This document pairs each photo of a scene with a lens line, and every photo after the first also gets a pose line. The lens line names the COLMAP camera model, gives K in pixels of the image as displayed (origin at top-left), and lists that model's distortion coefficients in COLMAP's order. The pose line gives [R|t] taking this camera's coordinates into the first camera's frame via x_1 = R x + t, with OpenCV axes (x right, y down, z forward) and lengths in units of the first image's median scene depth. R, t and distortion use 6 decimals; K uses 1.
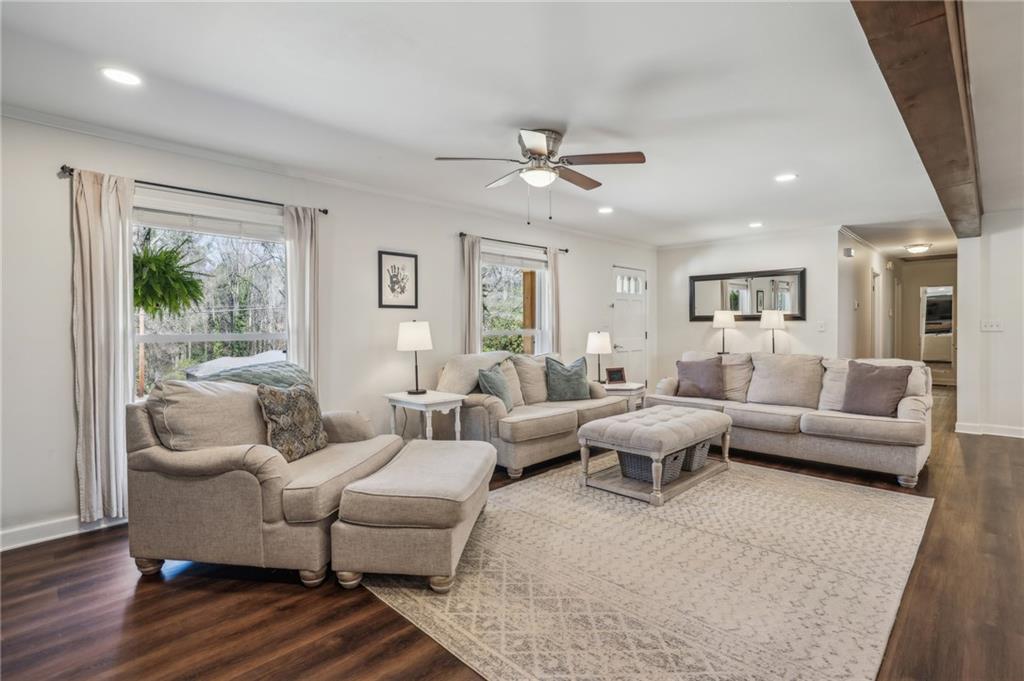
lens RADIAL K [[492.6, 0, 508.6], [0, 492.6, 331.2], [0, 0, 1]] dist [-0.038719, 0.020434]
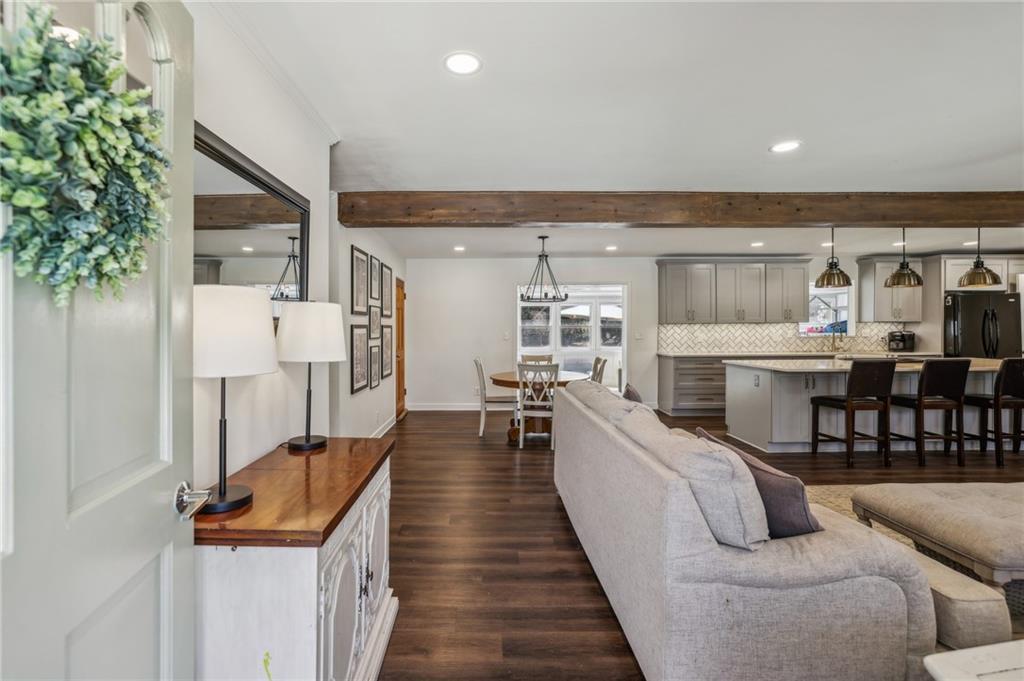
lens RADIAL K [[460.5, 0, 492.3], [0, 460.5, 336.0], [0, 0, 1]] dist [0.003145, 0.000955]
pose [[-0.720367, -0.002330, 0.693589, 0.387101], [0.017491, 0.999615, 0.021524, -0.040945], [-0.693373, 0.027637, -0.720049, 1.778060]]
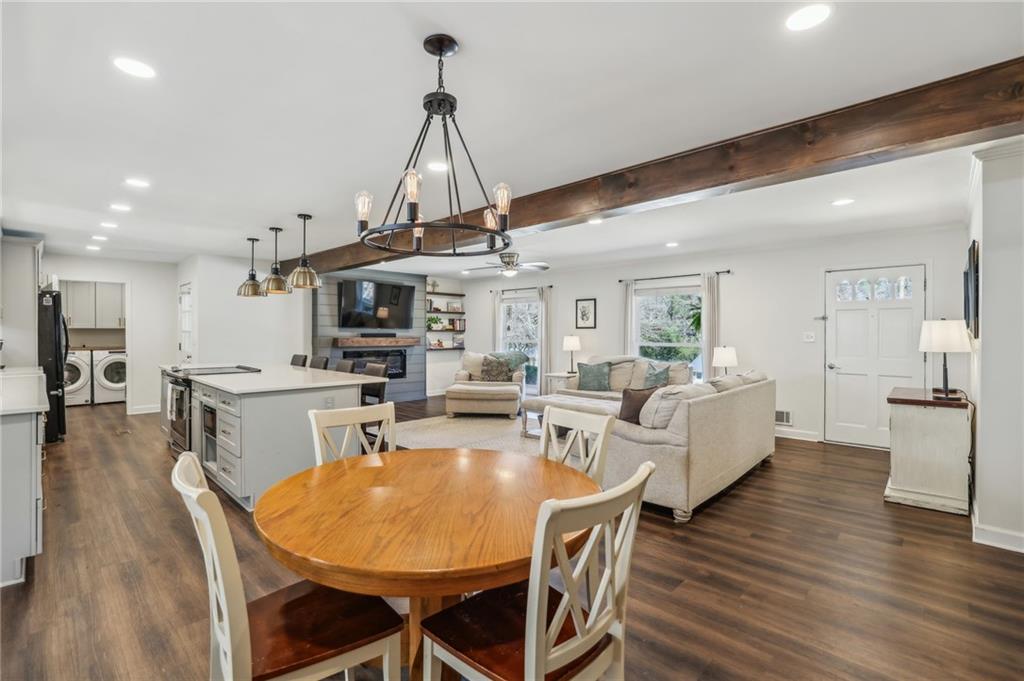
lens RADIAL K [[460.1, 0, 514.9], [0, 460.1, 336.6], [0, 0, 1]] dist [-0.046290, 0.018669]
pose [[0.033761, 0.010507, -0.999375, 1.659467], [-0.016266, 0.999818, 0.009962, -0.032275], [0.999298, 0.015920, 0.033926, 0.735649]]
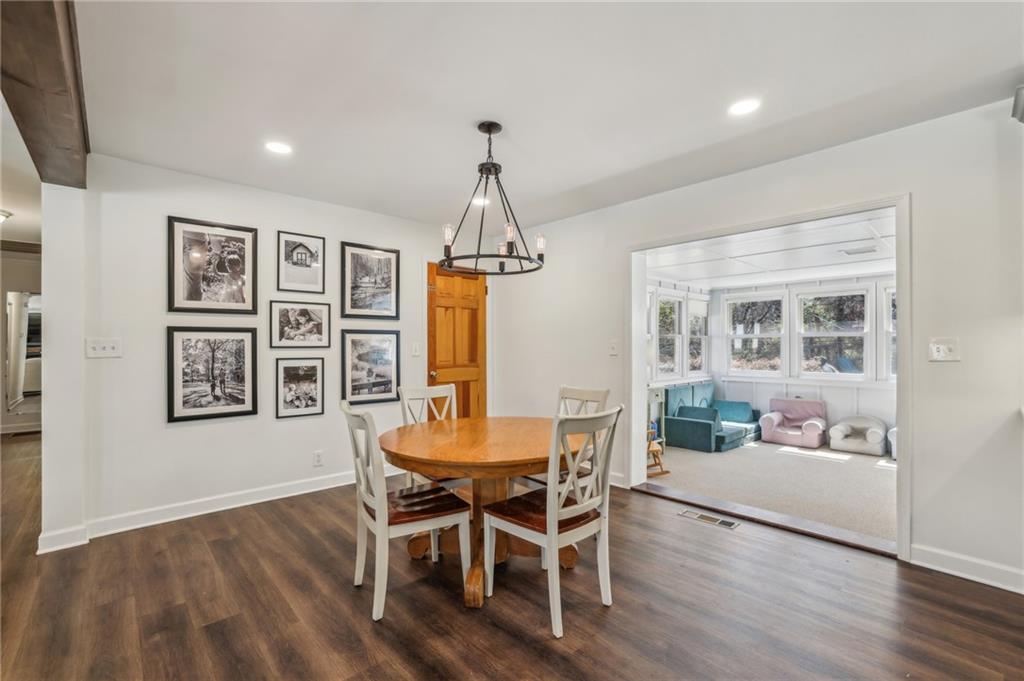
lens RADIAL K [[460.5, 0, 492.3], [0, 460.5, 336.0], [0, 0, 1]] dist [0.003145, 0.000955]
pose [[0.084513, 0.024414, 0.996123, 0.622938], [0.014054, 0.999571, -0.025691, -0.006744], [-0.996323, 0.016171, 0.084134, 0.625301]]
